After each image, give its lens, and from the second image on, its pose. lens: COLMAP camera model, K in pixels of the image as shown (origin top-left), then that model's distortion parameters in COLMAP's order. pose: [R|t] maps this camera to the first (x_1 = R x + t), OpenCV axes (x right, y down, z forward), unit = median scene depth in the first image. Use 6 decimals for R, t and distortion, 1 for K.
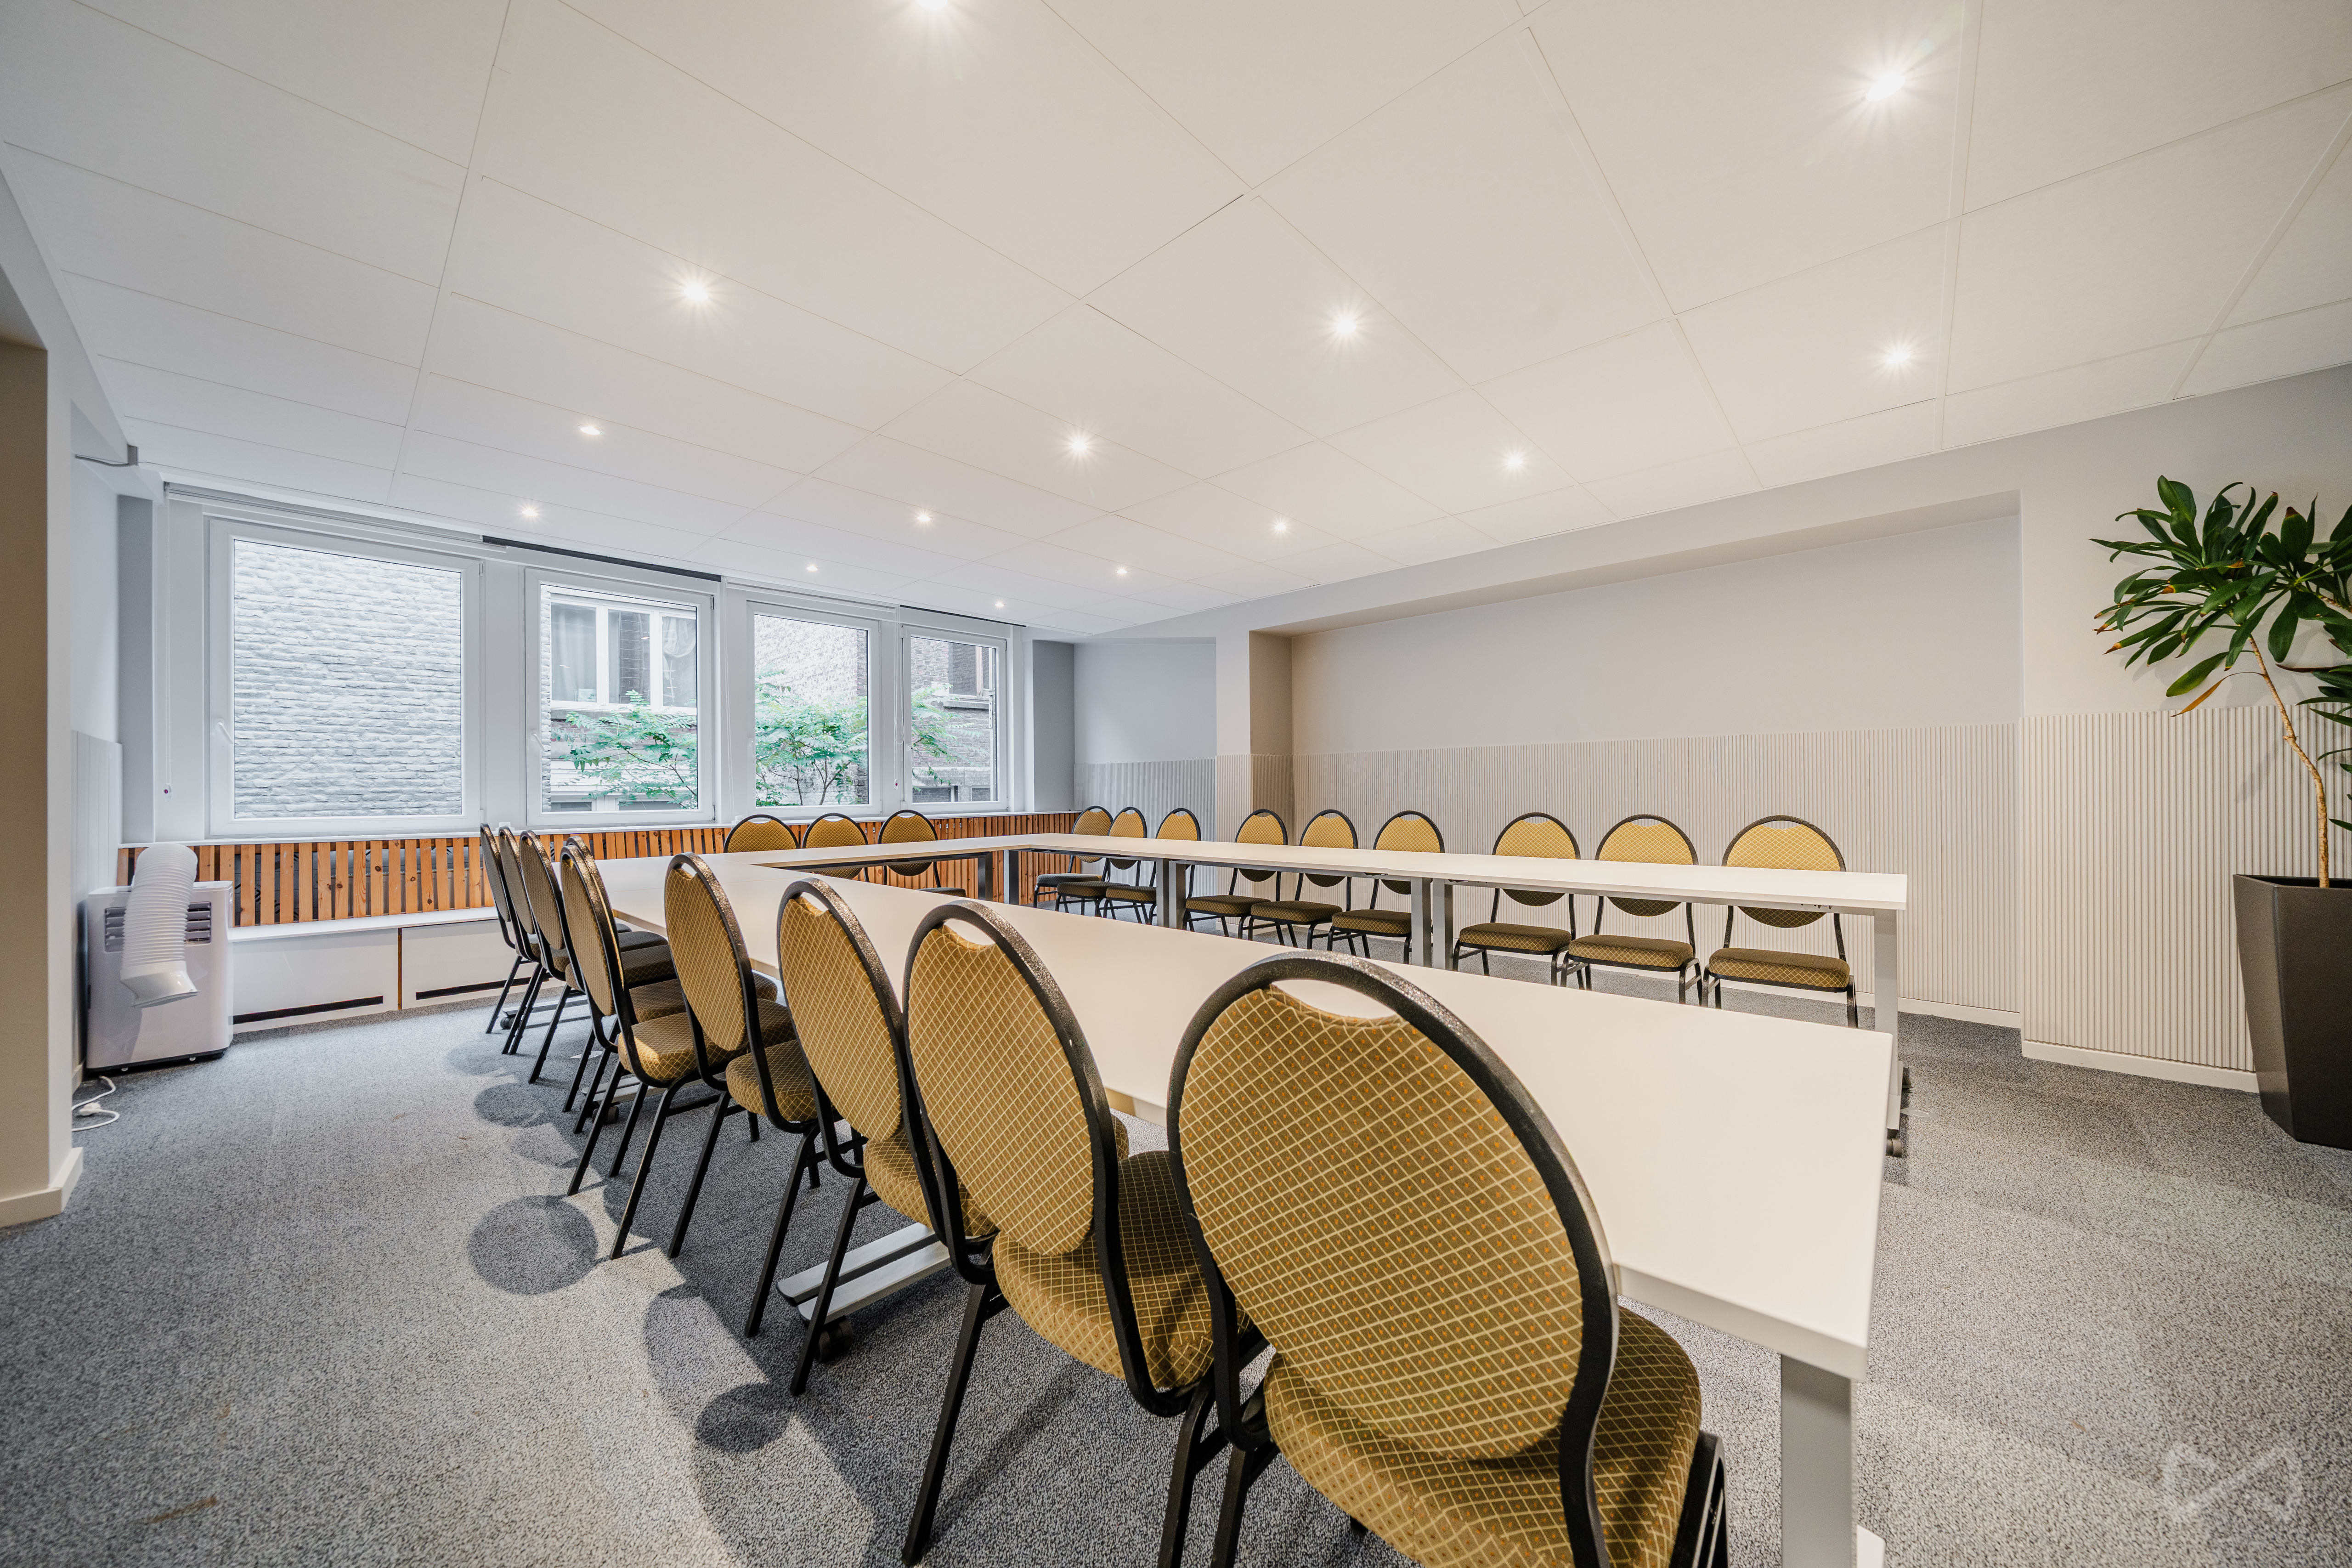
lens RADIAL K [[793.8, 0, 1186.1], [0, 793.8, 786.0], [0, 0, 1]] dist [-0.002041, -0.000038]
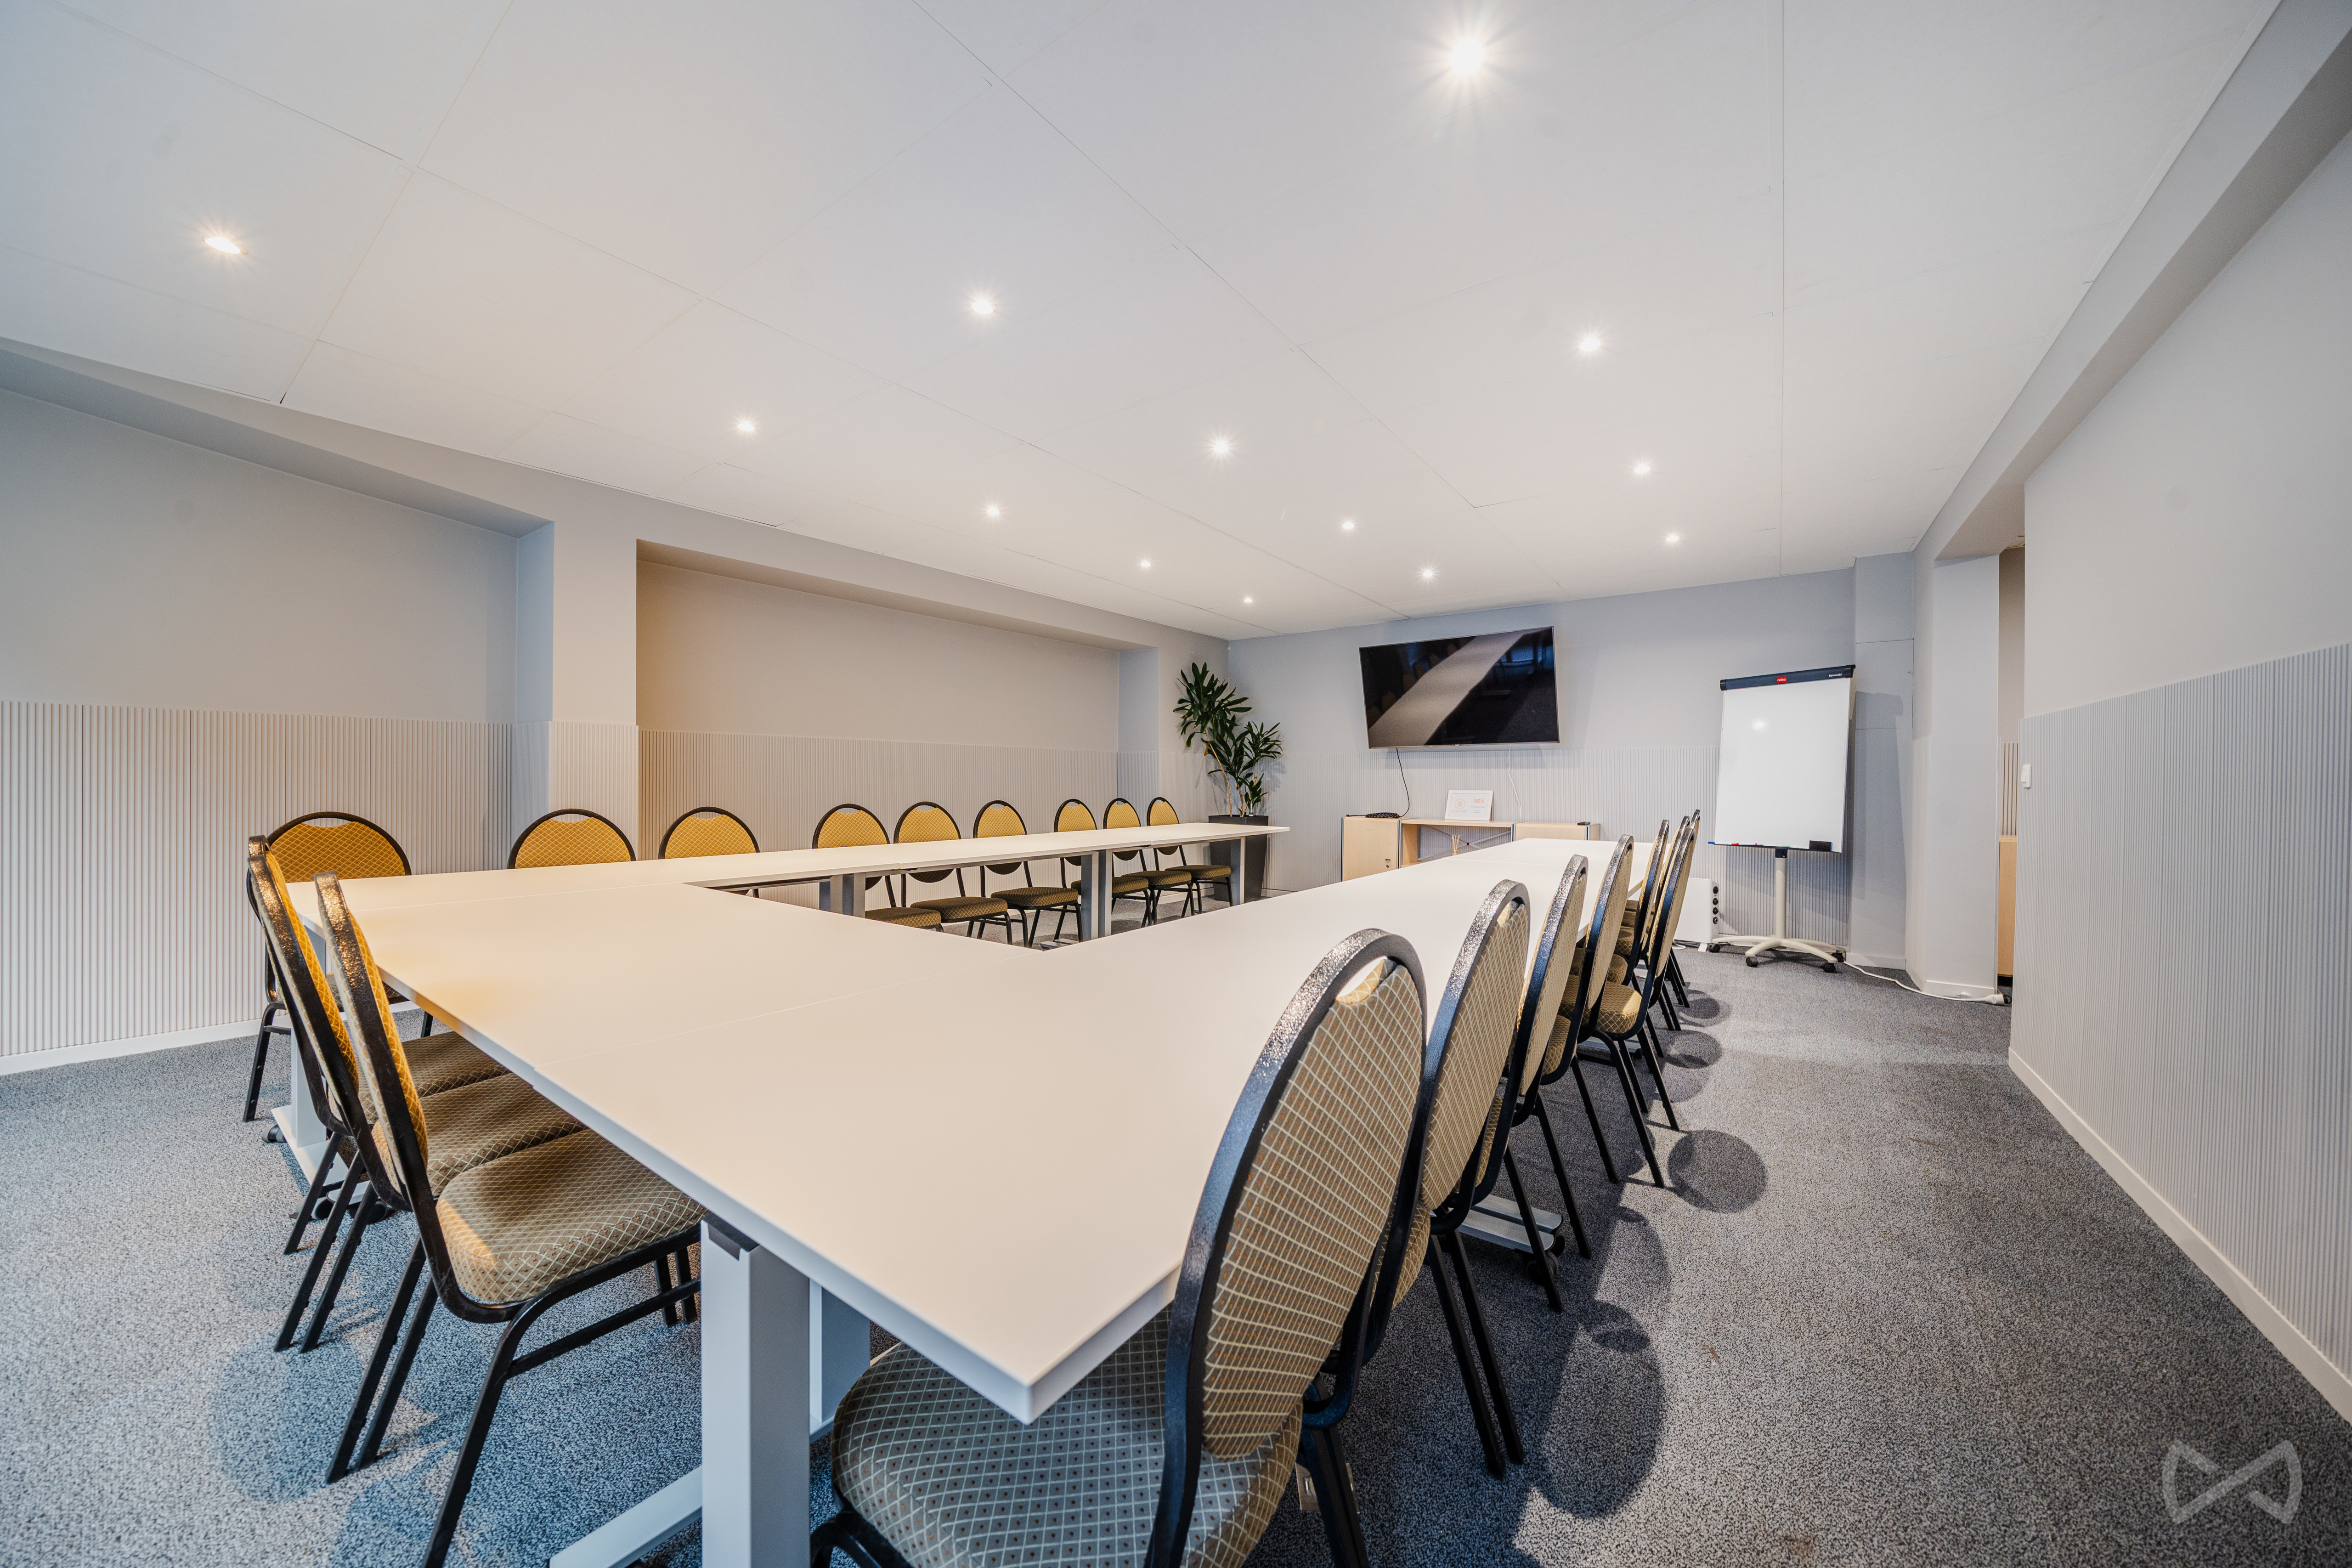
lens RADIAL K [[793.8, 0, 1185.0], [0, 793.8, 792.2], [0, 0, 1]] dist [-0.002041, -0.000038]
pose [[-0.097123, 0.002492, 0.995269, -0.925258], [-0.005076, 0.999983, -0.002999, 0.024227], [-0.995259, -0.005343, -0.097109, 0.920932]]
